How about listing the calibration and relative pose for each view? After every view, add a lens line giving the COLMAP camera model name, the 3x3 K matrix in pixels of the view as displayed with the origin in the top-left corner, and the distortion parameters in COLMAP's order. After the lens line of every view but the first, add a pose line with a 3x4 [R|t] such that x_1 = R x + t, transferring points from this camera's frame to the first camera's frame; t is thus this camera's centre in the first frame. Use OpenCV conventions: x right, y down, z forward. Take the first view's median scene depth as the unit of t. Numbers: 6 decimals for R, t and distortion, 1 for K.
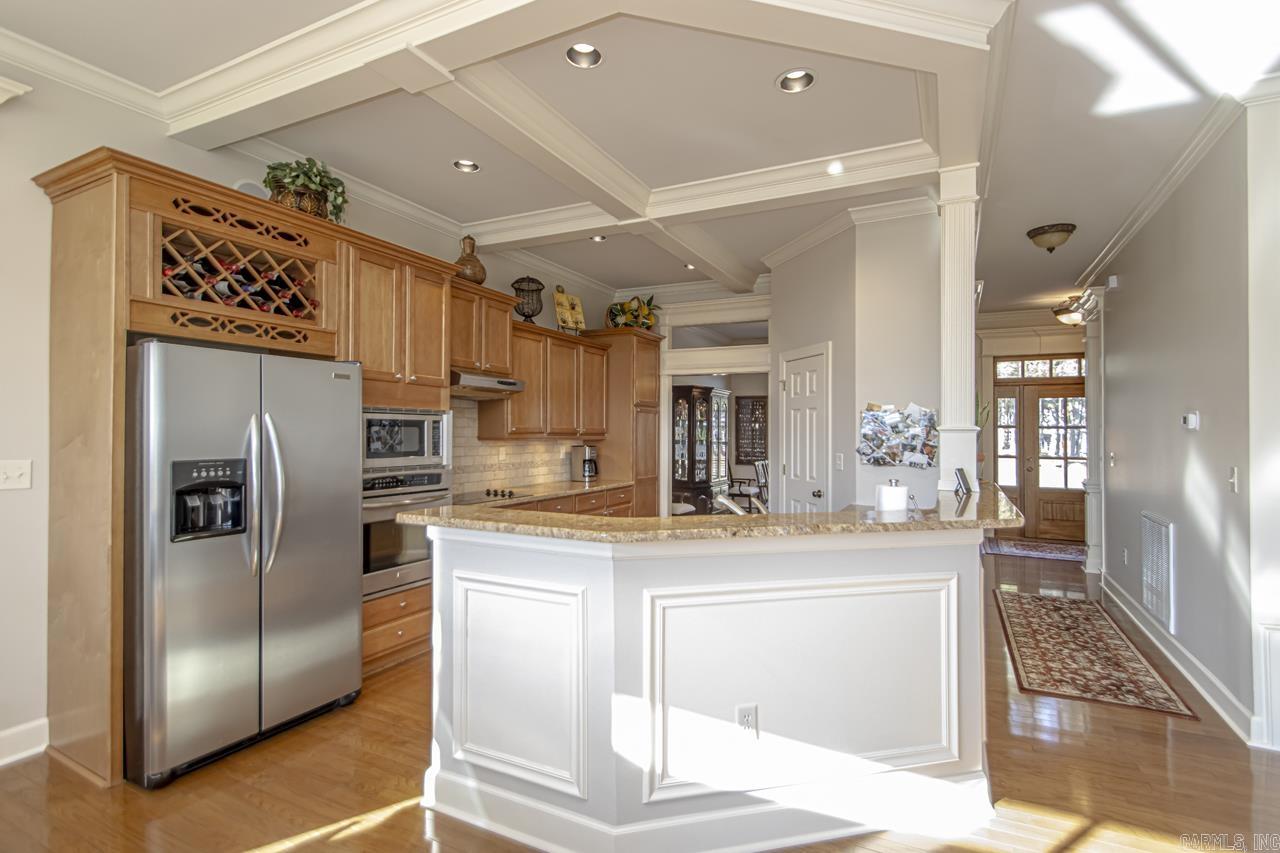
lens RADIAL K [[610.8, 0, 629.6], [0, 610.8, 427.8], [0, 0, 1]] dist [0.019364, -0.018104]
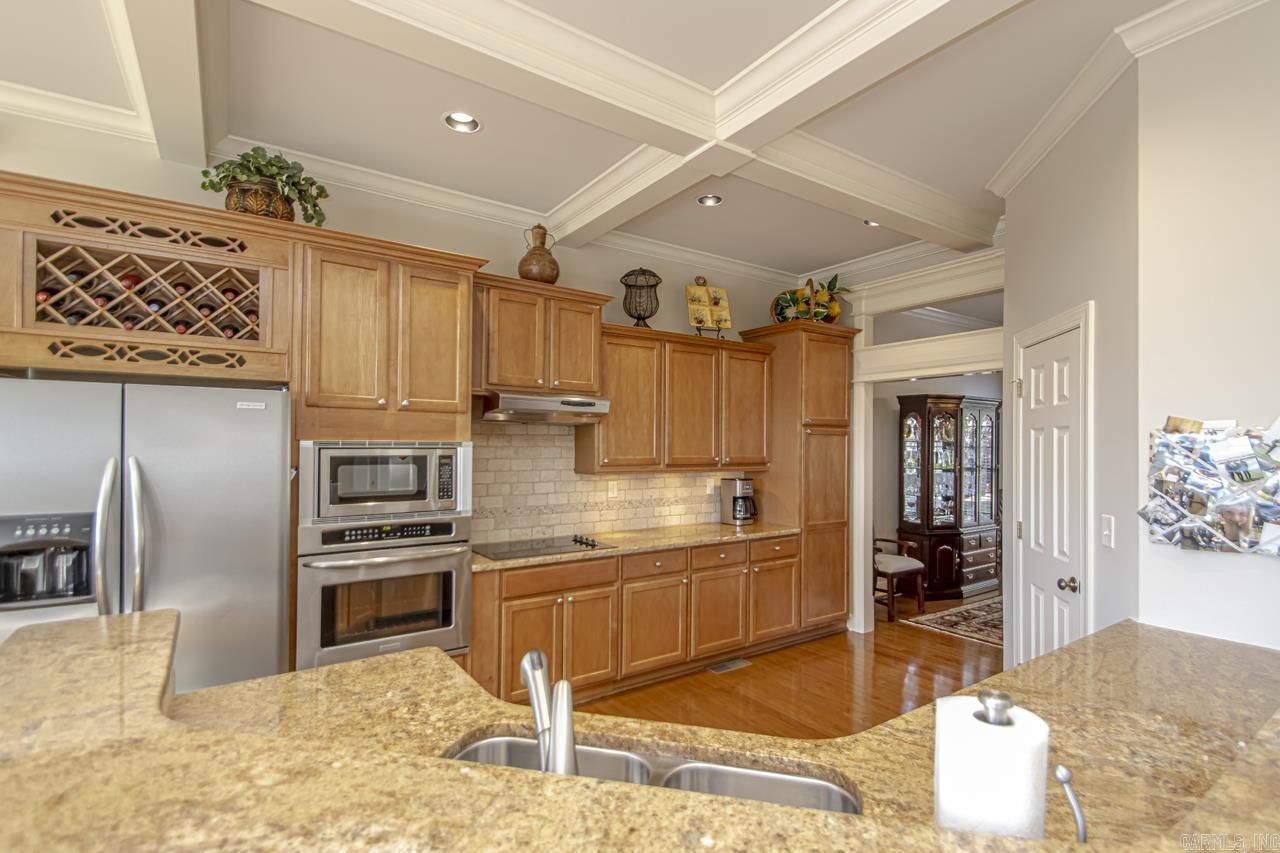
lens RADIAL K [[585.8, 0, 643.9], [0, 585.8, 438.9], [0, 0, 1]] dist [0.023046, -0.016076]
pose [[0.883711, -0.010554, -0.467913, 0.280840], [0.007348, 0.999935, -0.008677, -0.025749], [0.467975, 0.004230, 0.883732, 0.466430]]
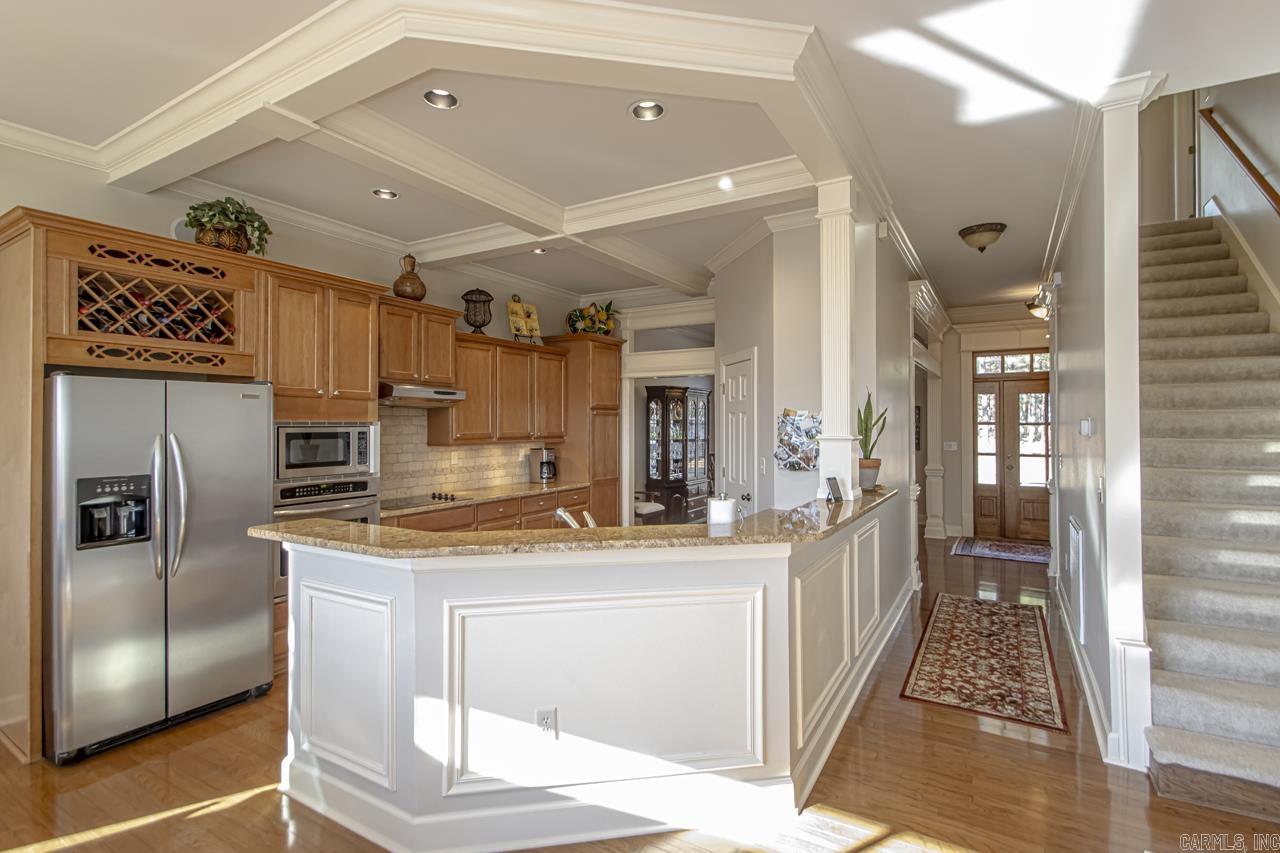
lens RADIAL K [[610.6, 0, 620.7], [0, 610.6, 417.4], [0, 0, 1]] dist [0.016558, -0.016239]
pose [[0.996809, -0.011730, -0.078960, 0.229374], [0.011425, 0.999925, -0.004313, -0.028232], [0.079005, 0.003398, 0.996868, -0.034207]]
